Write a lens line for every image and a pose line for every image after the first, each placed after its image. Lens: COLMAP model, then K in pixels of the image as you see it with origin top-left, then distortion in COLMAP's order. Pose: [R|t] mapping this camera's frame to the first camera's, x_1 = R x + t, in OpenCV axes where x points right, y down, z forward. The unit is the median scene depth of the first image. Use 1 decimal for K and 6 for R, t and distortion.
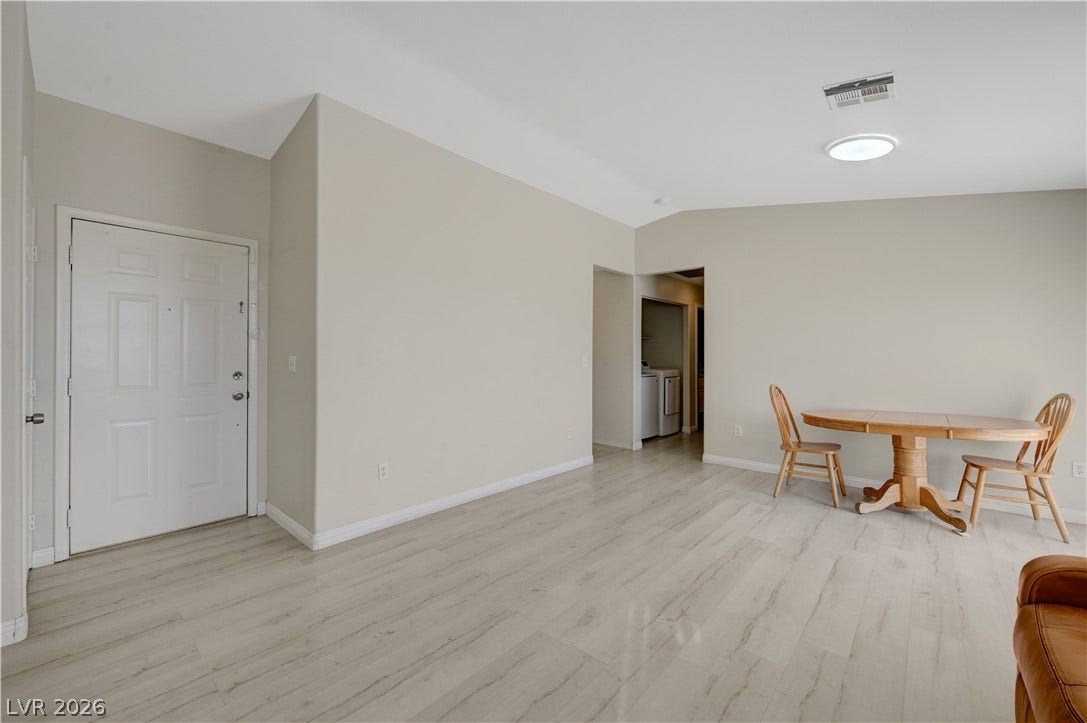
lens RADIAL K [[428.3, 0, 540.9], [0, 428.3, 355.4], [0, 0, 1]] dist [-0.000050, -0.000033]
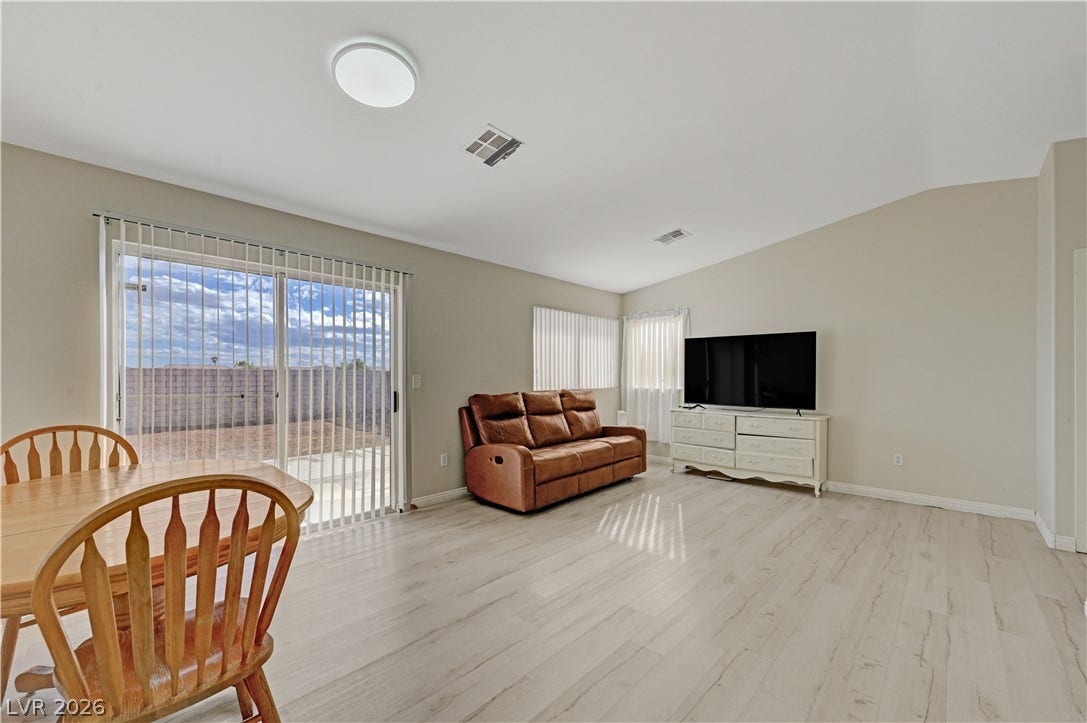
lens RADIAL K [[433.6, 0, 542.9], [0, 433.6, 377.3], [0, 0, 1]] dist [-0.005504, 0.000014]
pose [[-0.999851, -0.005597, 0.016340, 0.387150], [-0.005565, 0.999982, 0.002031, 0.006099], [-0.016351, 0.001940, -0.999864, 1.430859]]
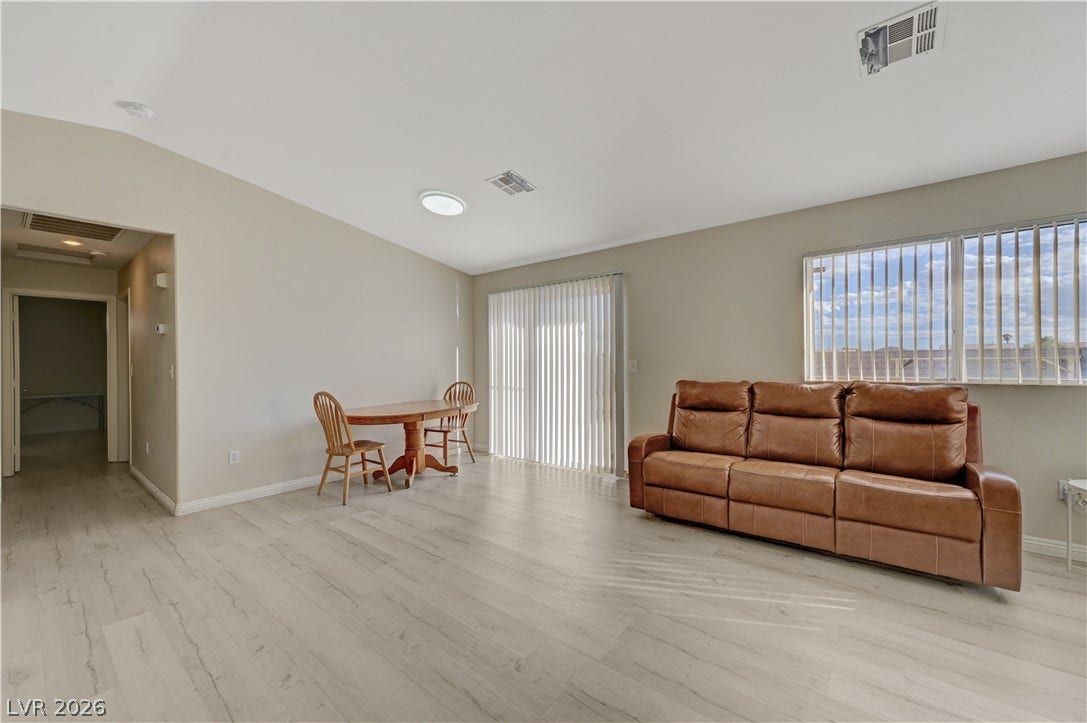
lens RADIAL K [[430.9, 0, 543.7], [0, 430.9, 359.7], [0, 0, 1]] dist [-0.003638, 0.000018]
pose [[-0.052393, -0.001503, 0.998625, -0.498851], [0.008915, 0.999958, 0.001973, -0.001142], [-0.998587, 0.009006, -0.052377, 0.635533]]
